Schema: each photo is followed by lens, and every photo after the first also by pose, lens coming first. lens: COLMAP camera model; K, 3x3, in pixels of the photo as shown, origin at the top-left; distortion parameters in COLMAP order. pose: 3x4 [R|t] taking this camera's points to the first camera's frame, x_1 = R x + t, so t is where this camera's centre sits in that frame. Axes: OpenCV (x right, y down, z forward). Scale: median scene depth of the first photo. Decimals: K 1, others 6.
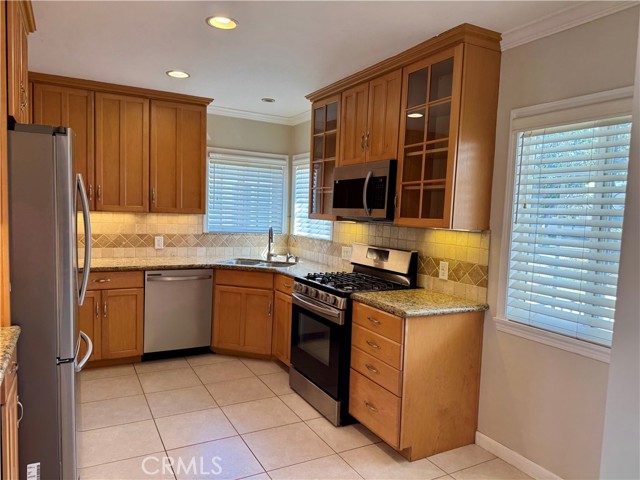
lens RADIAL K [[448.8, 0, 320.5], [0, 448.8, 246.5], [0, 0, 1]] dist [0.132779, -0.257523]
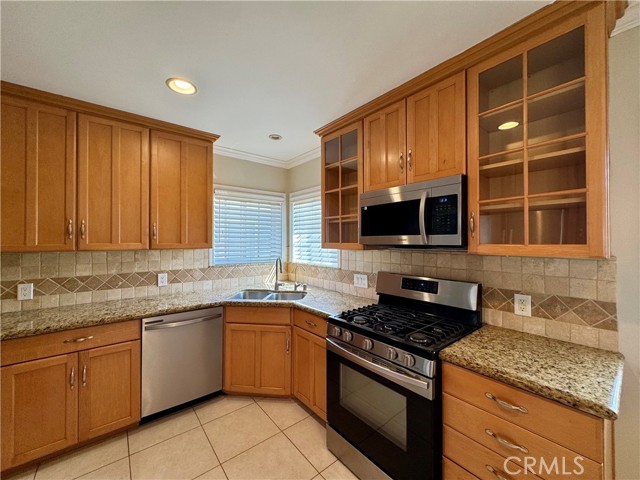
lens RADIAL K [[255.6, 0, 319.5], [0, 255.6, 239.0], [0, 0, 1]] dist [-0.000676, -0.000334]
pose [[0.982234, -0.036773, 0.184023, -0.137405], [0.051953, 0.995571, -0.078360, -0.038848], [-0.180326, 0.086528, 0.979794, 0.443600]]
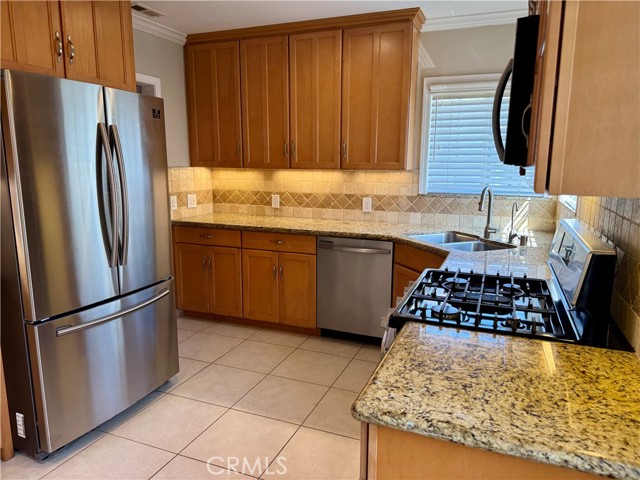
lens RADIAL K [[441.9, 0, 320.0], [0, 441.9, 240.0], [0, 0, 1]] dist [0.110567, -0.151217]
pose [[0.631474, 0.101248, -0.768759, 0.263853], [-0.045745, 0.994576, 0.093413, -0.018310], [0.774047, -0.023821, 0.632680, 0.447429]]
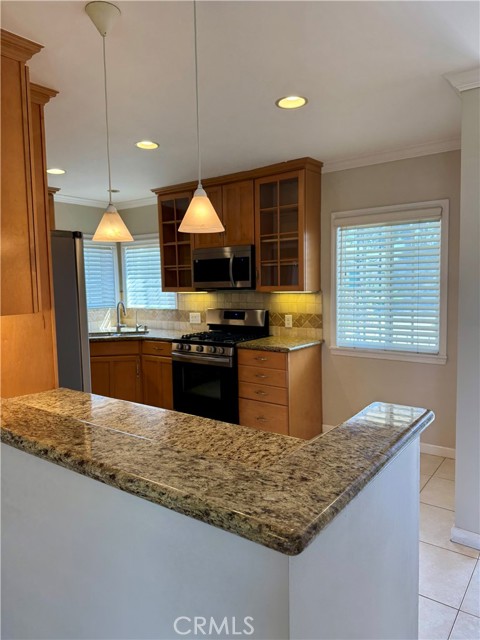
lens RADIAL K [[452.7, 0, 240.0], [0, 452.7, 320.0], [0, 0, 1]] dist [0.133699, -0.167298]
pose [[0.906093, -0.090553, 0.413274, -0.348237], [0.087473, 0.995817, 0.026413, -0.001739], [-0.413937, 0.012217, 0.910224, -0.186877]]
